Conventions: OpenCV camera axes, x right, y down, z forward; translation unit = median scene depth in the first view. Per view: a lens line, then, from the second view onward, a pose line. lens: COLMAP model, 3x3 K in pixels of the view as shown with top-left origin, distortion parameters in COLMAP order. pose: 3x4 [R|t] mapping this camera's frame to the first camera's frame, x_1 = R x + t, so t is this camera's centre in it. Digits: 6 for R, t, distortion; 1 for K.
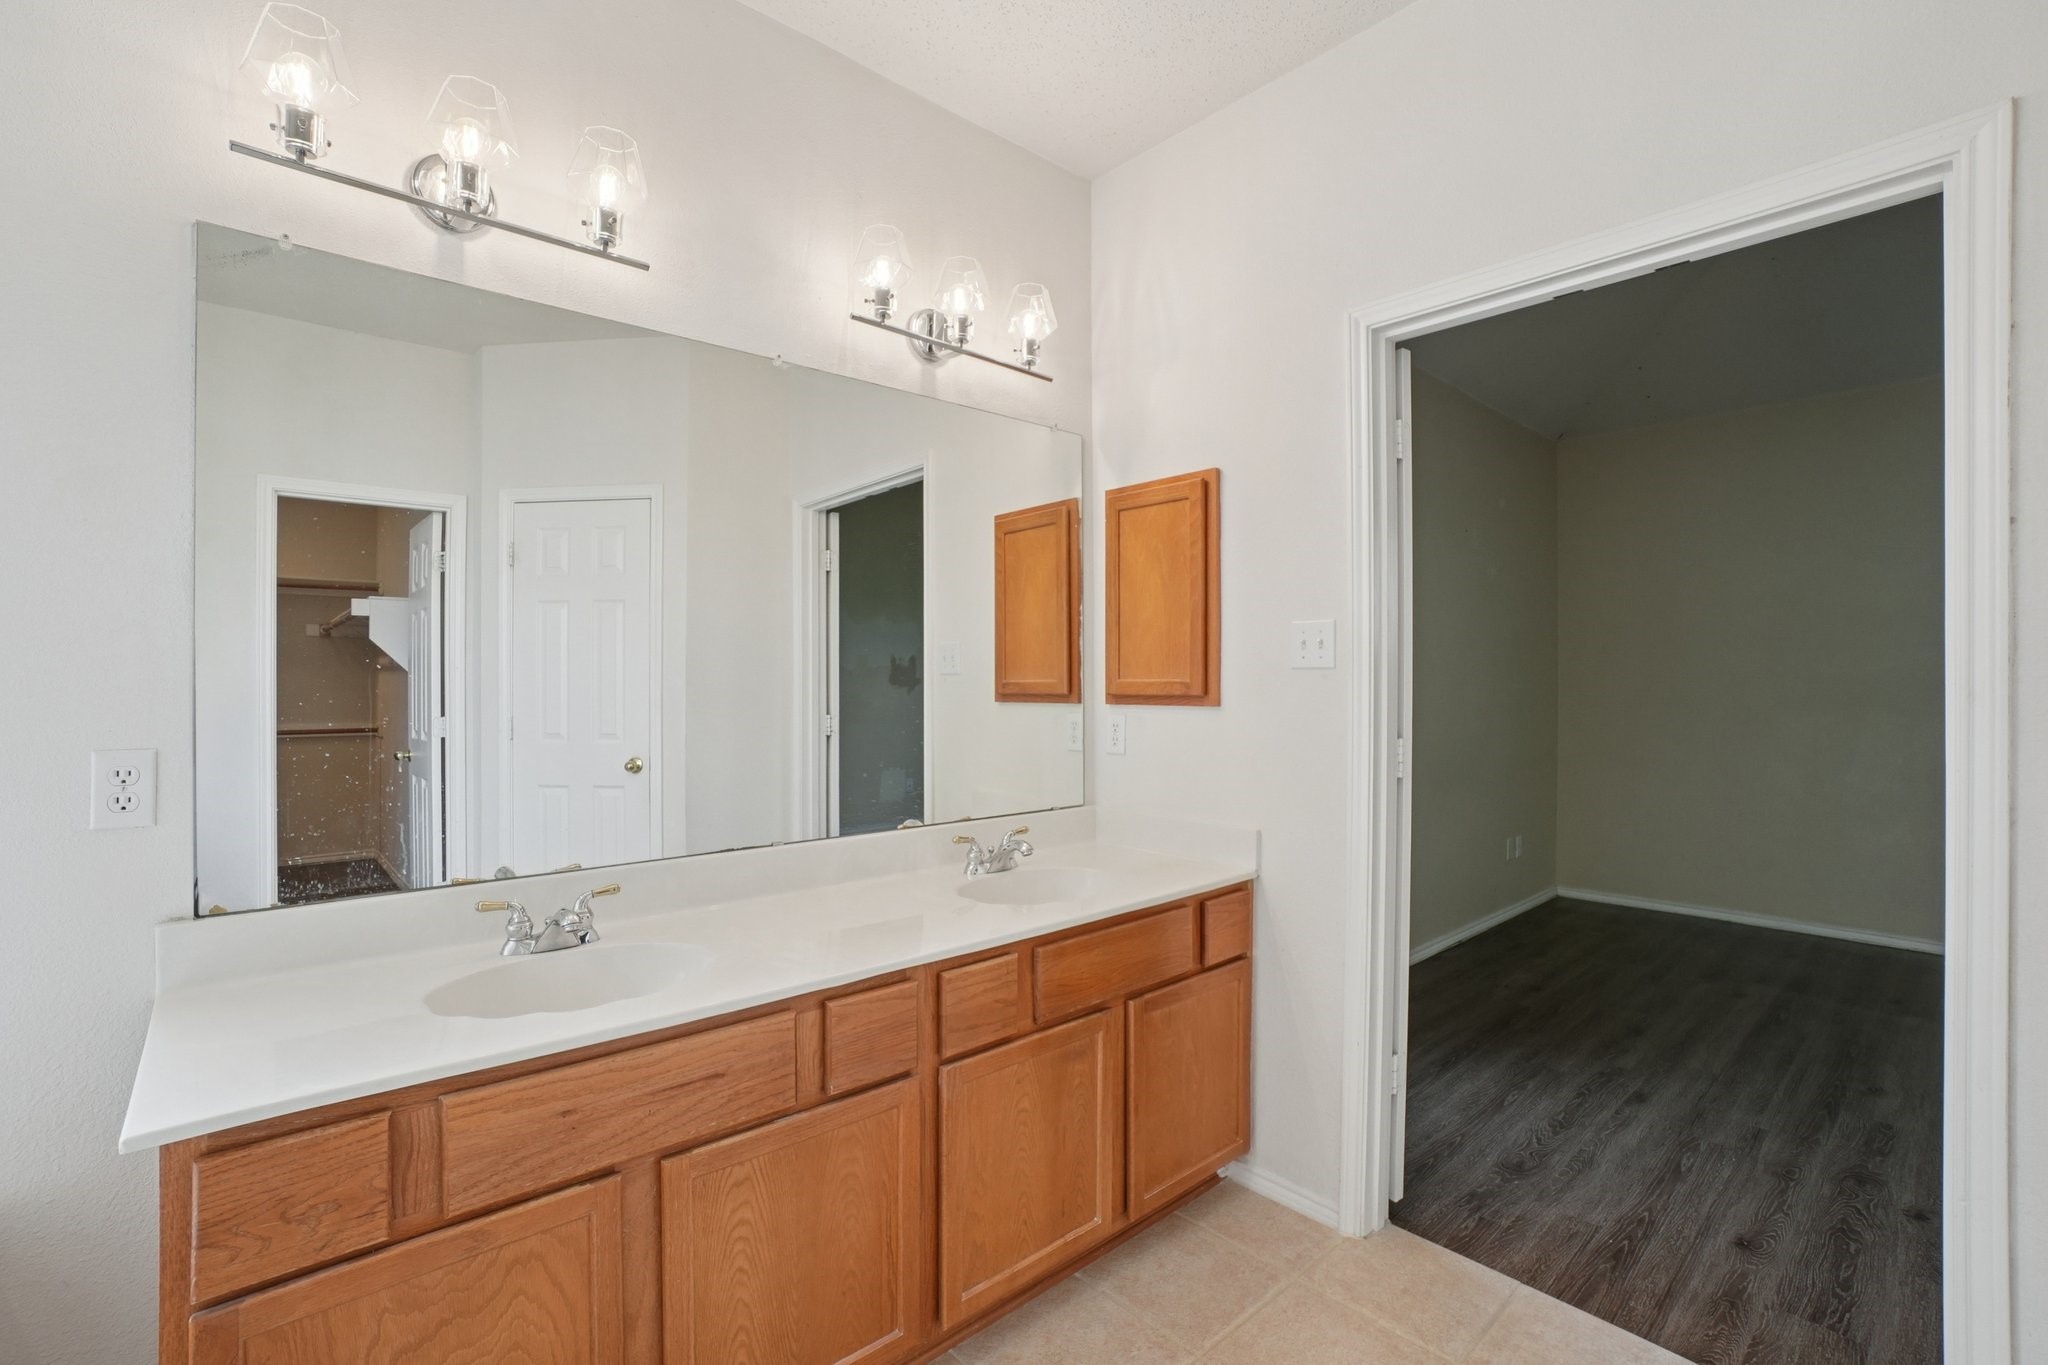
lens RADIAL K [[926.7, 0, 1016.5], [0, 926.7, 676.3], [0, 0, 1]] dist [-0.046844, 0.022077]
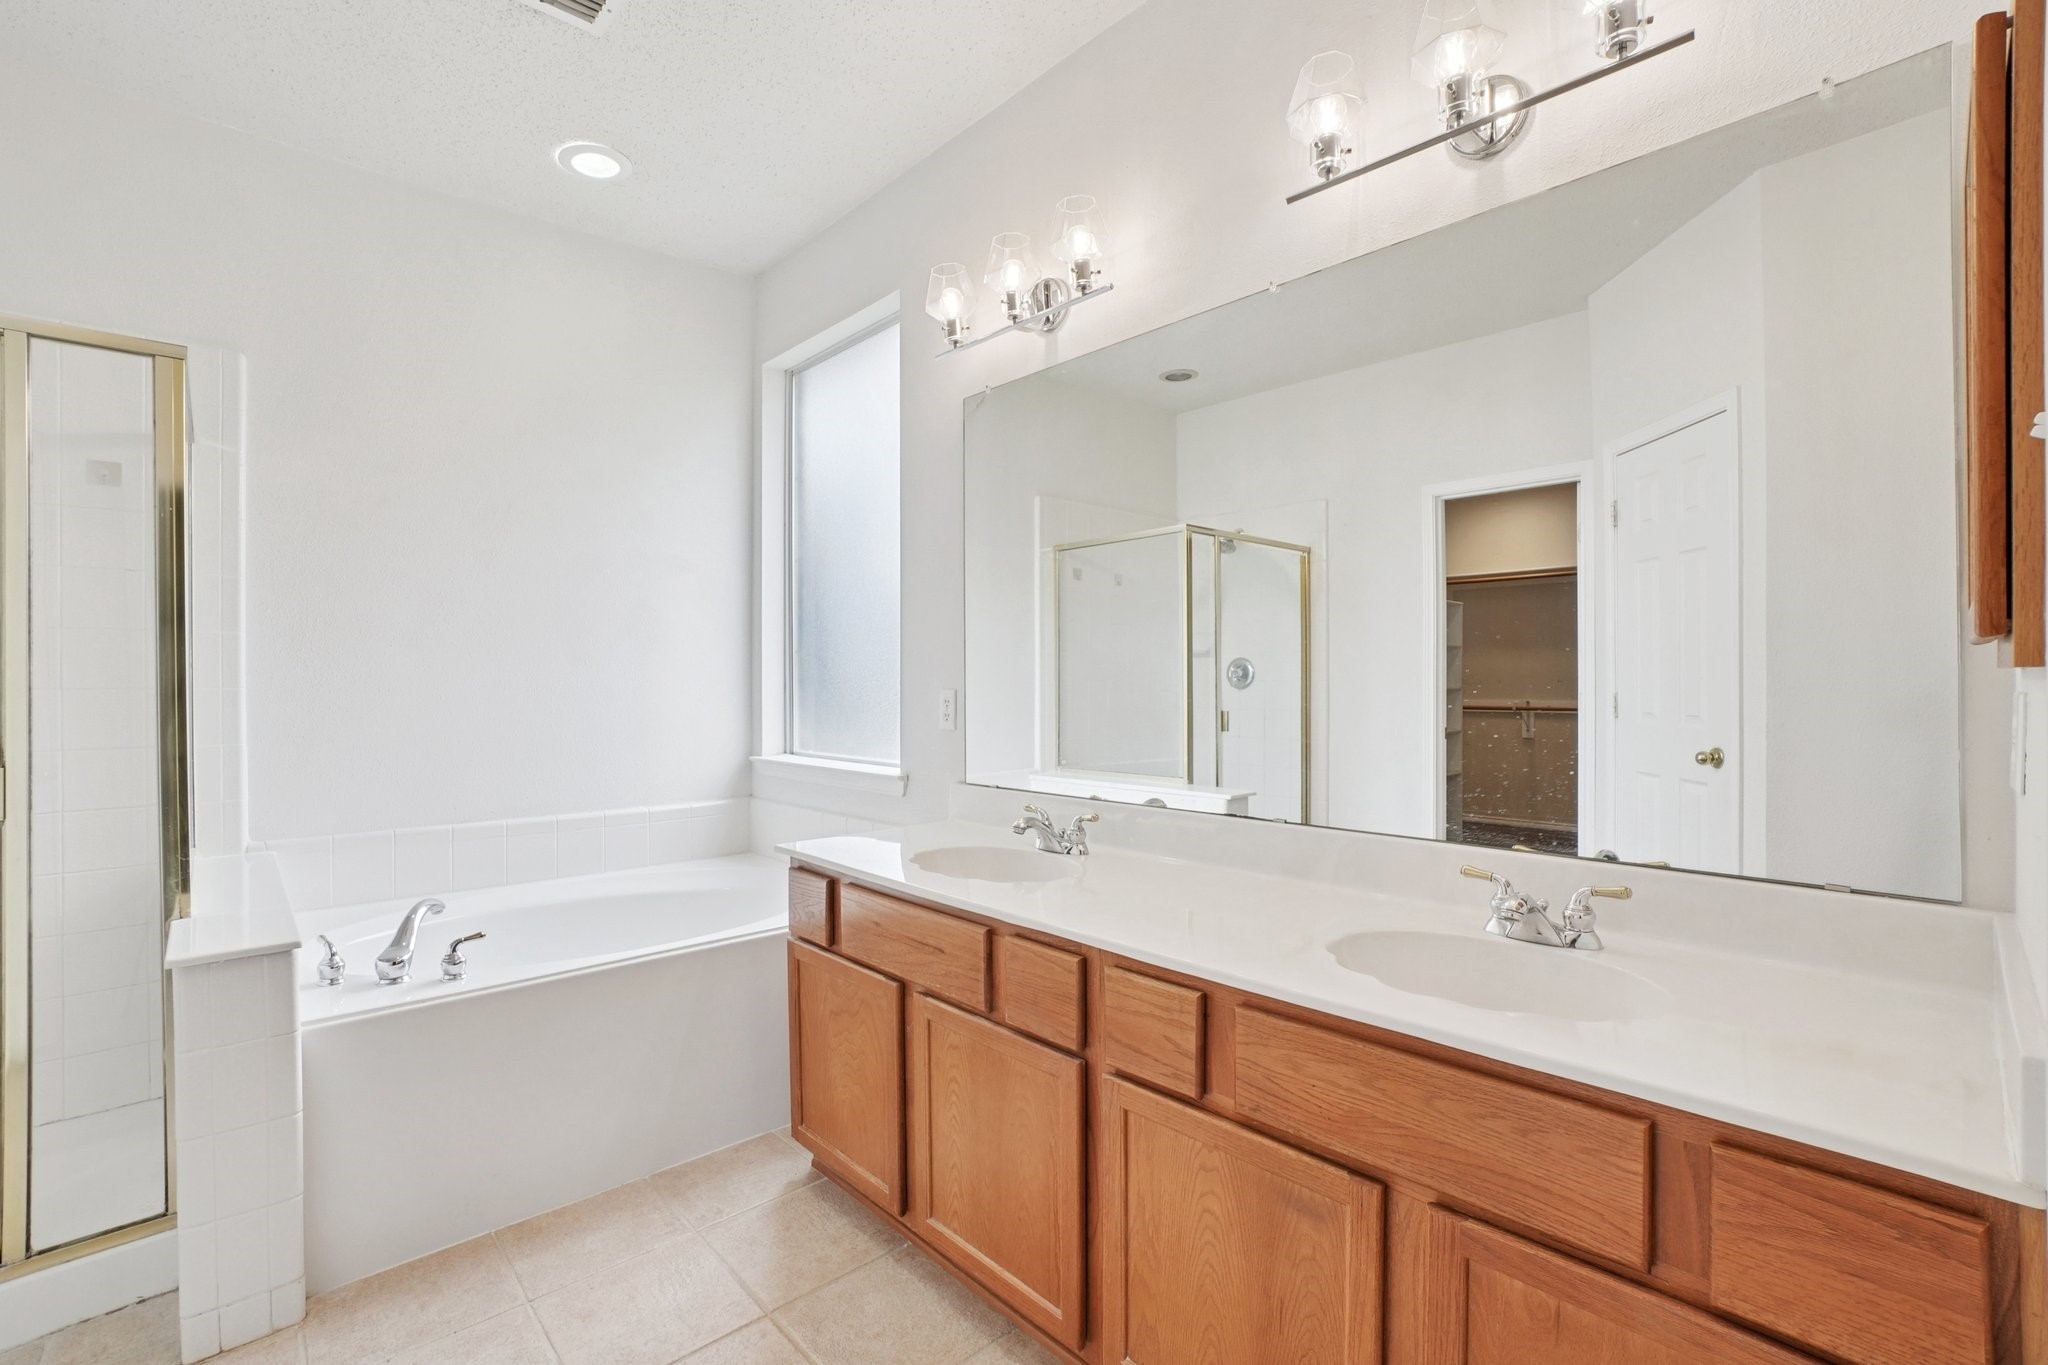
lens RADIAL K [[882.6, 0, 1024.0], [0, 882.6, 682.5], [0, 0, 1]] dist [-0.002917, -0.000009]
pose [[0.040675, 0.009659, -0.999126, 0.741553], [0.015134, 0.999833, 0.010282, 0.040161], [0.999058, -0.015539, 0.040522, 0.873201]]
